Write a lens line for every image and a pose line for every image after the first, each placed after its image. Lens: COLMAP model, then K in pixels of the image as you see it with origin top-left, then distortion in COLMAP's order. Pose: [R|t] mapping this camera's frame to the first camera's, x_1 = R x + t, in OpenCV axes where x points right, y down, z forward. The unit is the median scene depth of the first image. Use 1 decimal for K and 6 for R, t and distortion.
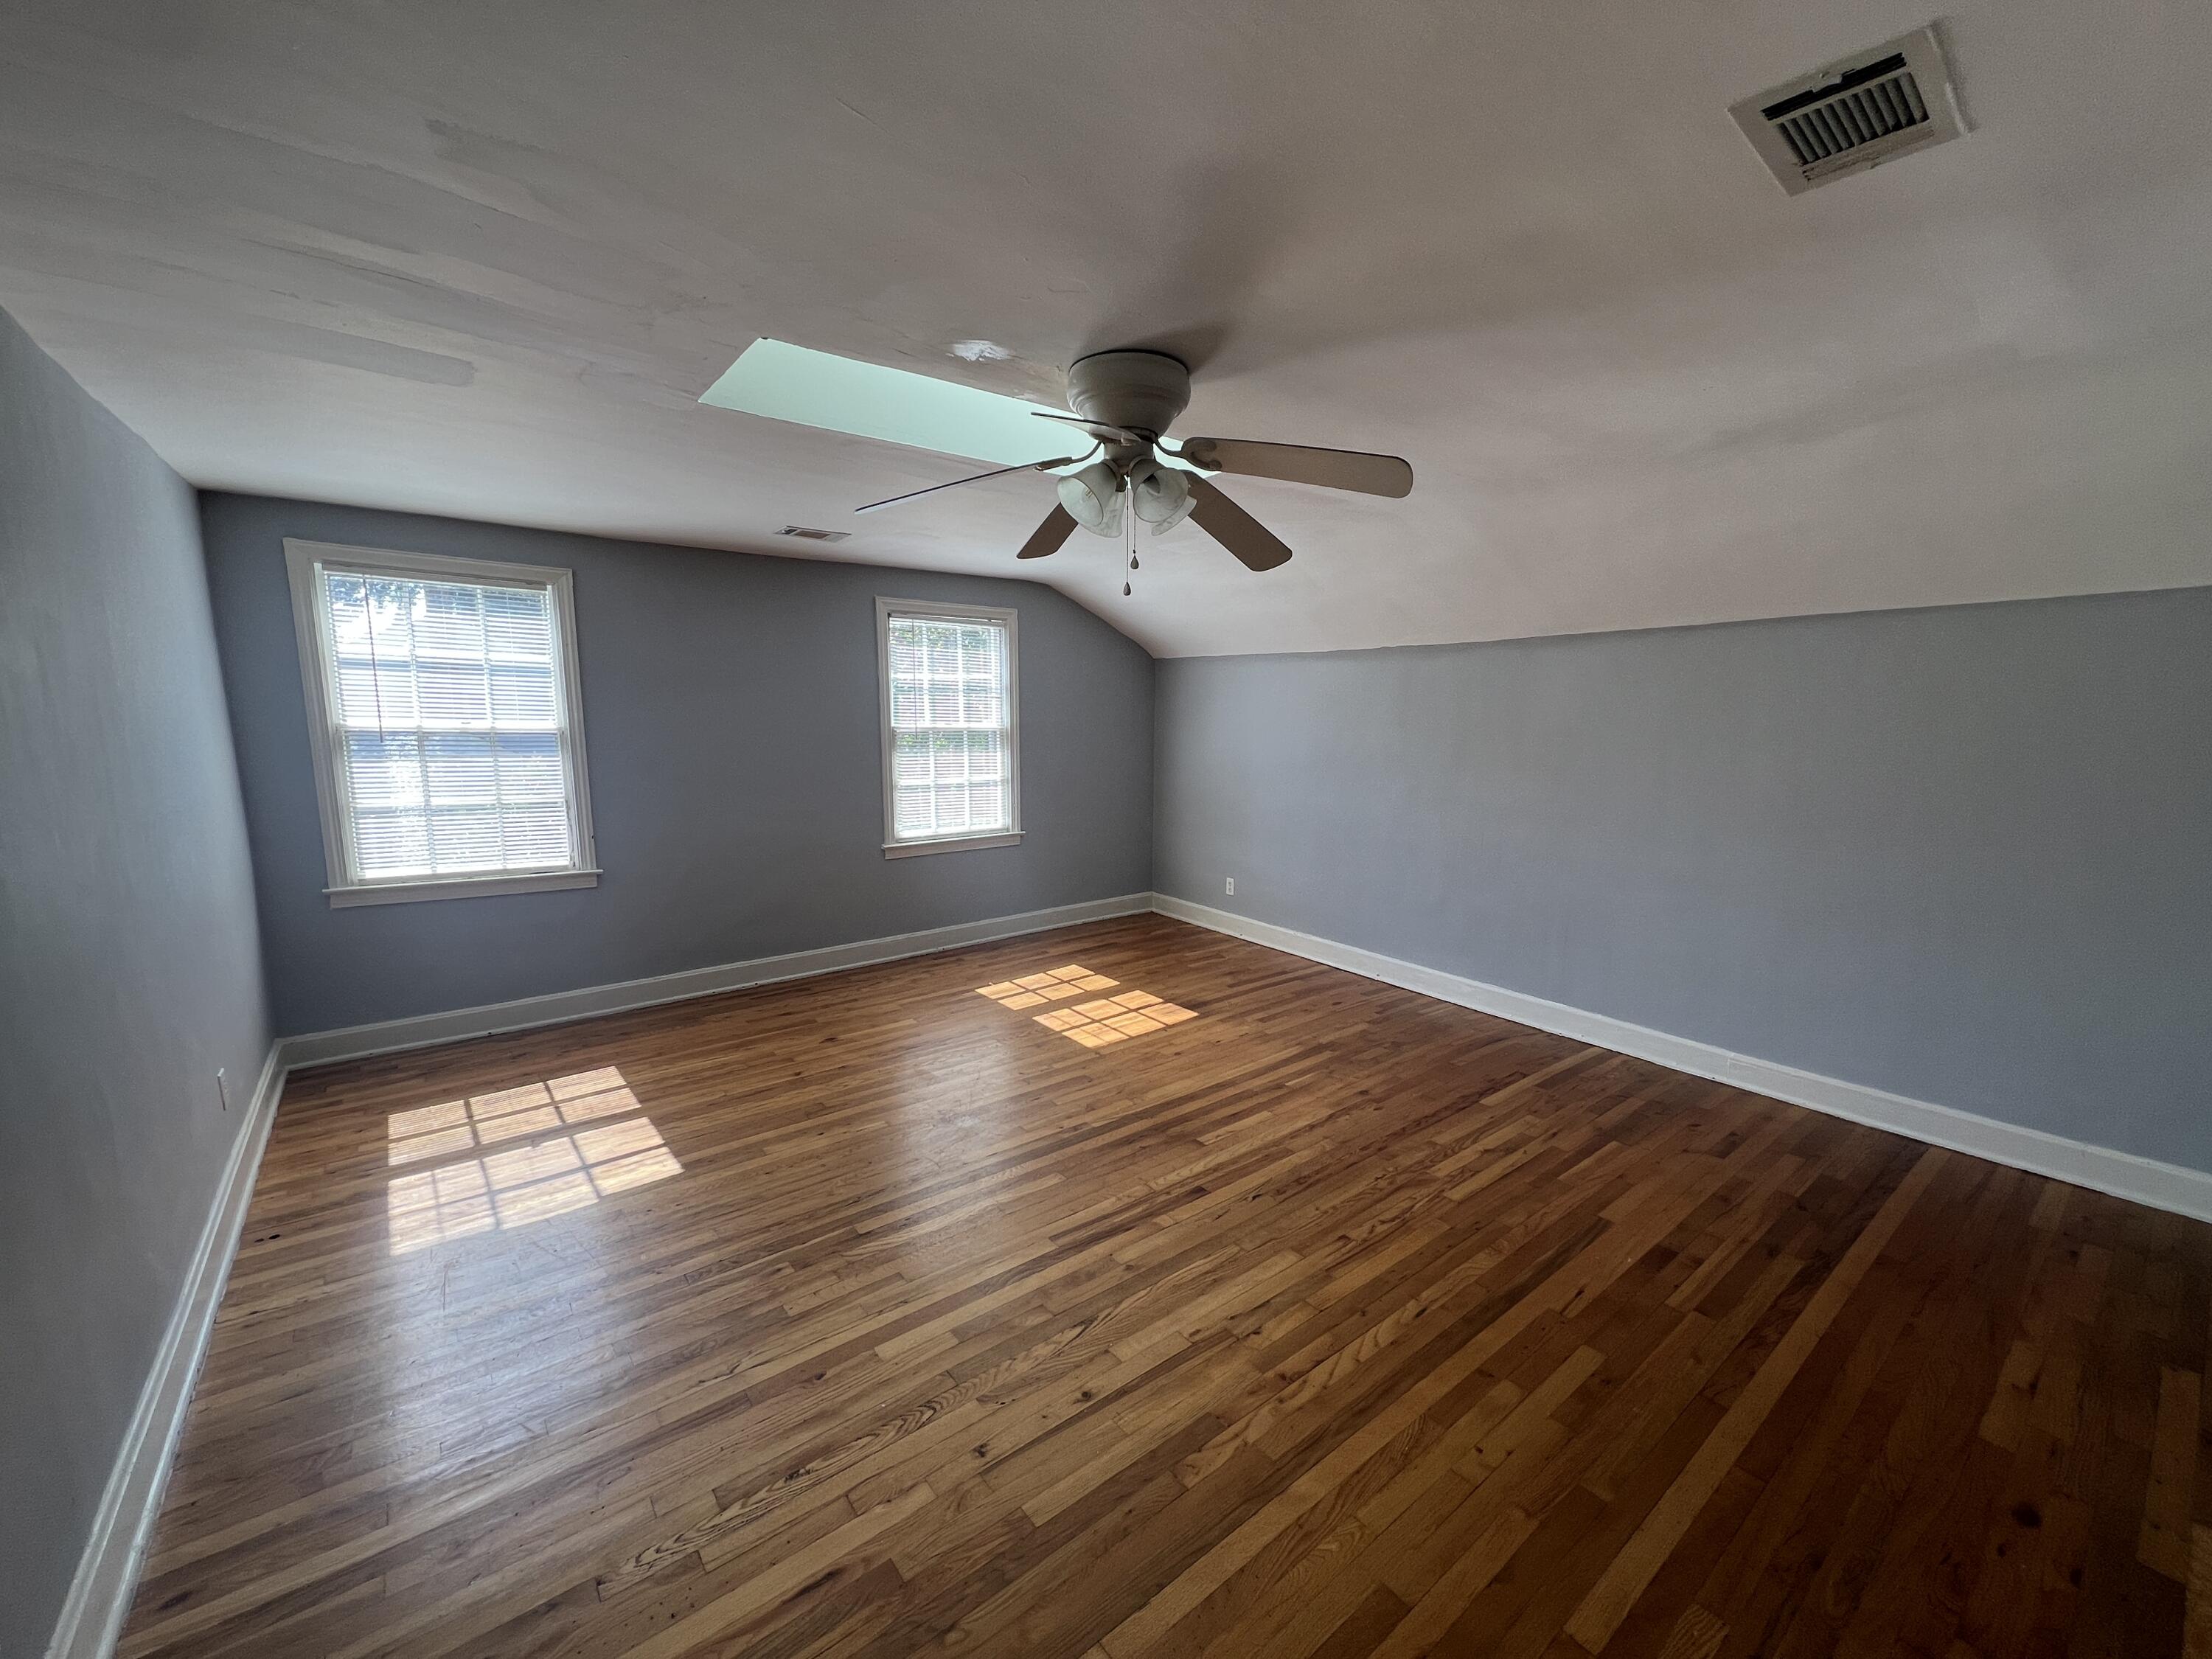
lens RADIAL K [[879.1, 0, 1103.2], [0, 879.1, 830.5], [0, 0, 1]] dist [-0.001247, 0.000875]
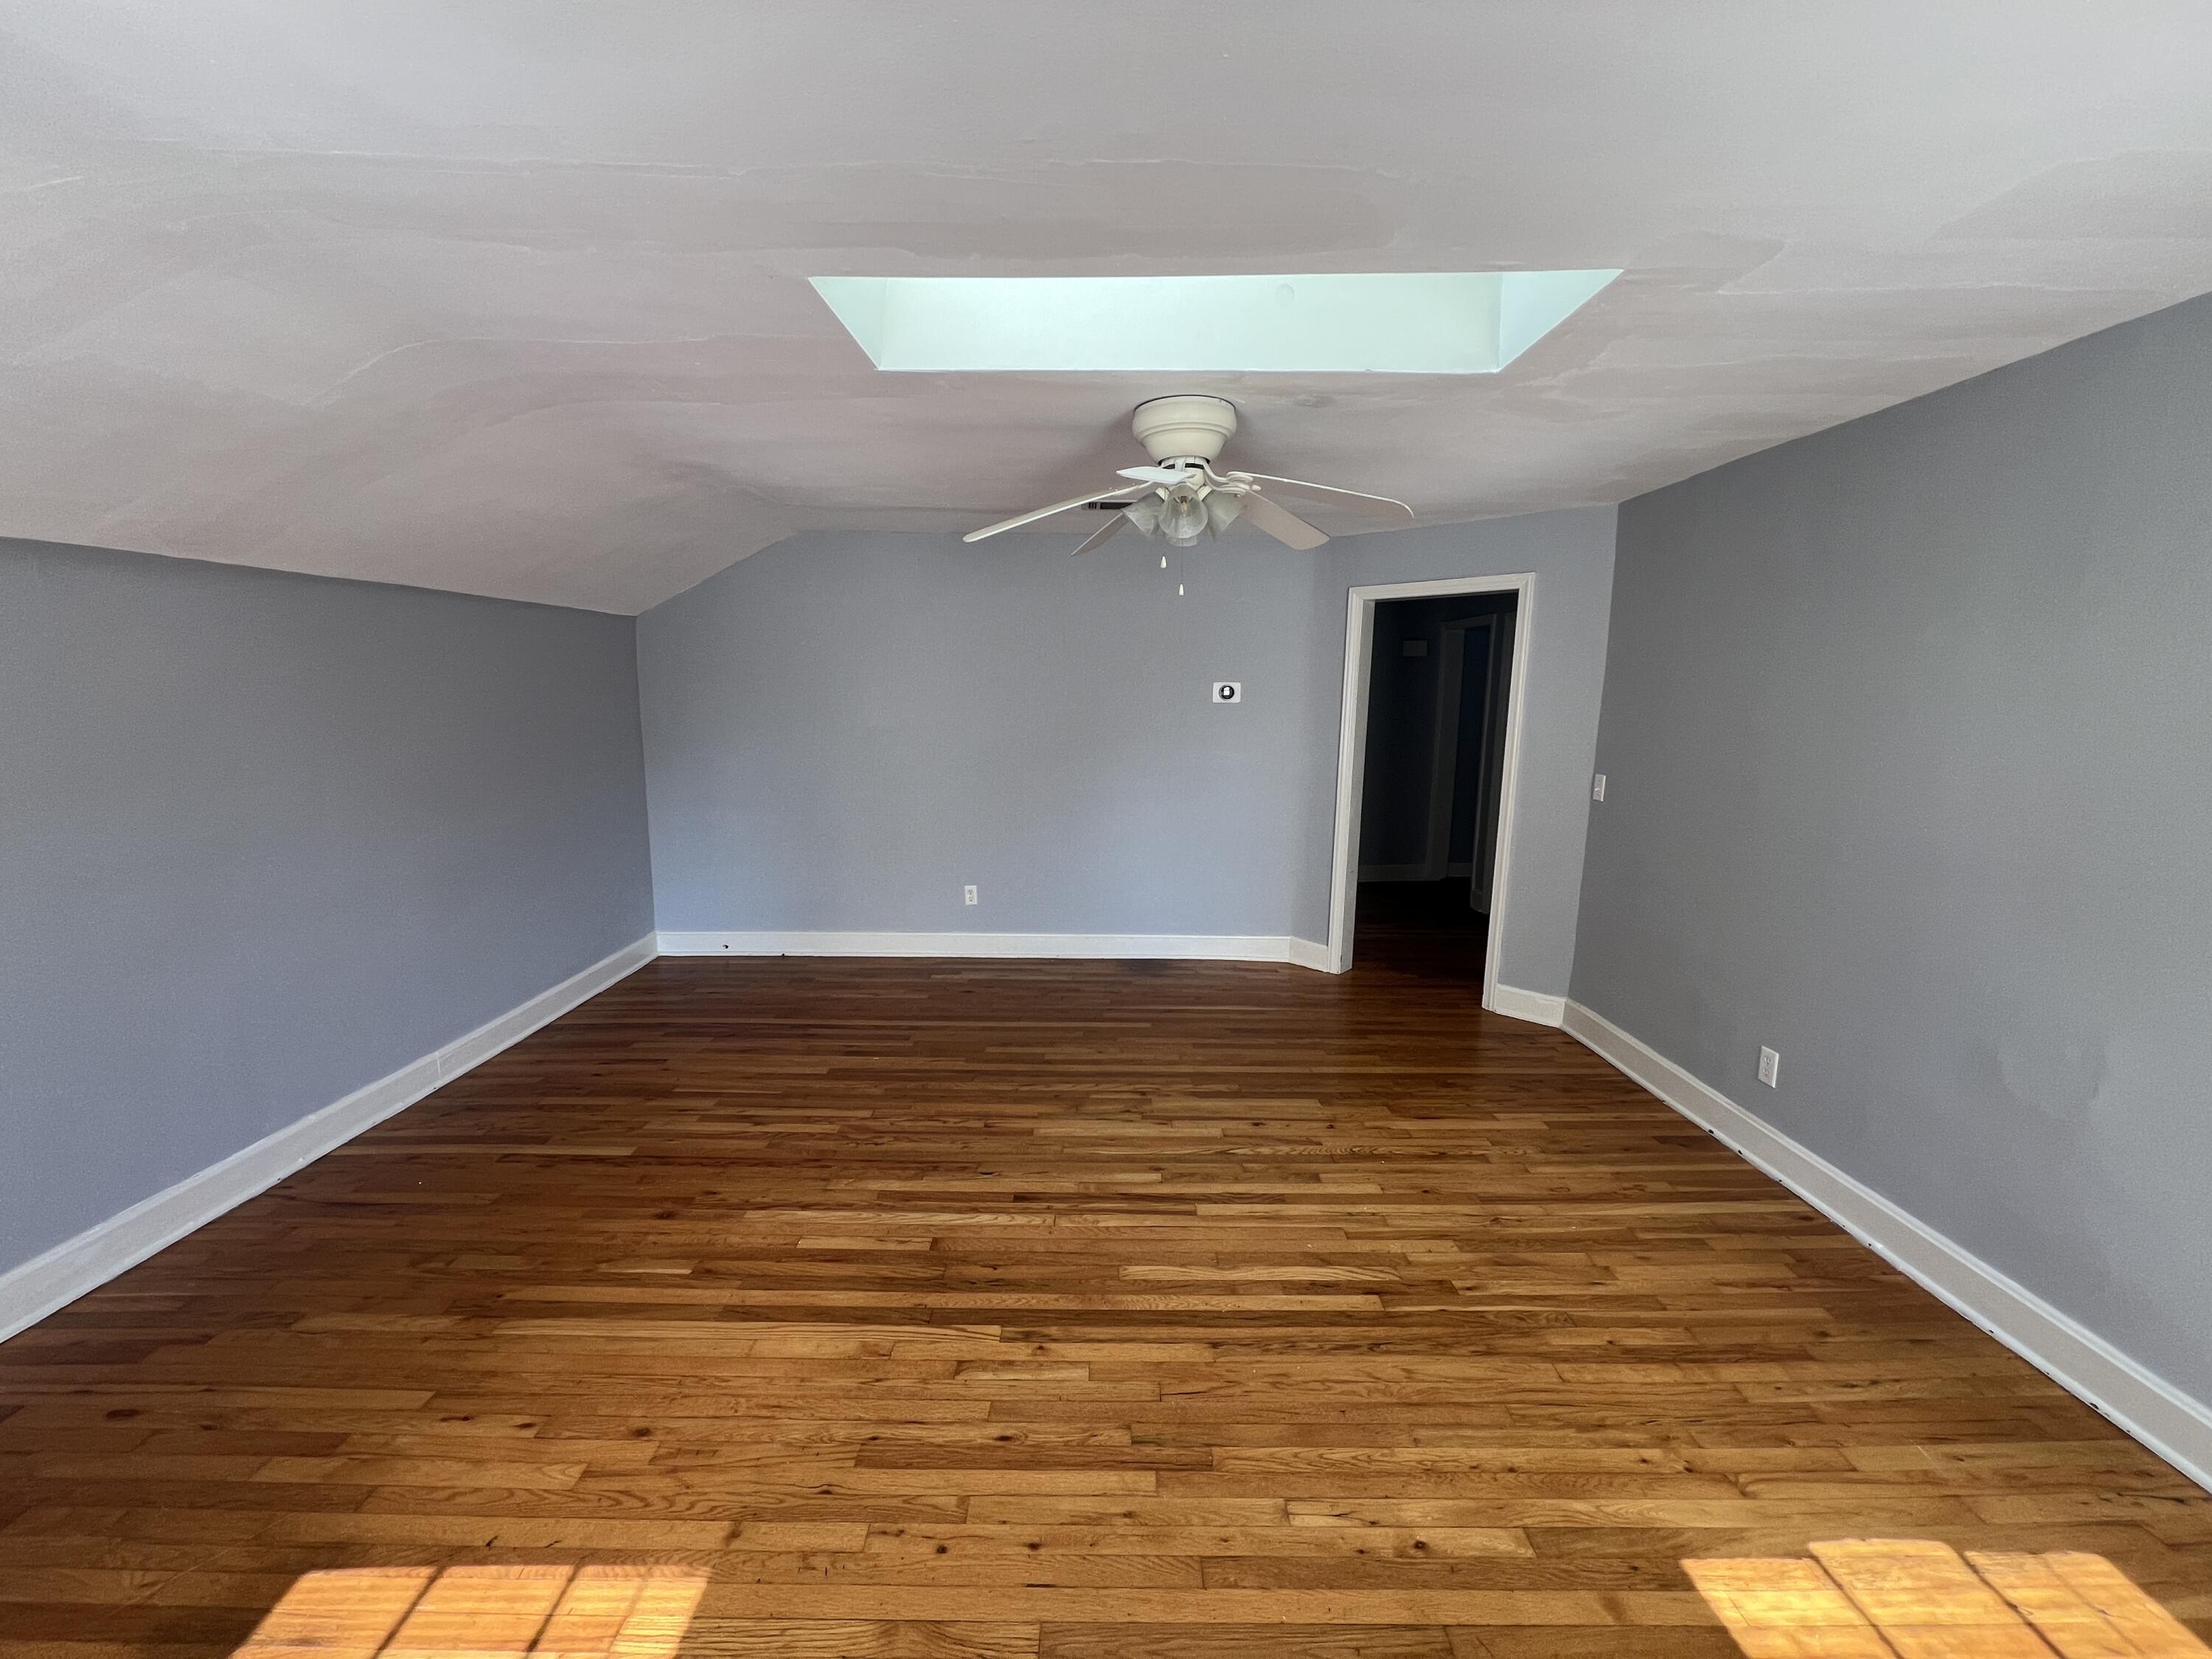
lens RADIAL K [[879.1, 0, 1103.2], [0, 879.1, 830.5], [0, 0, 1]] dist [-0.001247, 0.000875]
pose [[-0.788528, -0.108799, 0.605299, -0.510336], [0.073972, 0.960303, 0.268973, -0.228797], [-0.610534, 0.256868, -0.749178, 1.609417]]
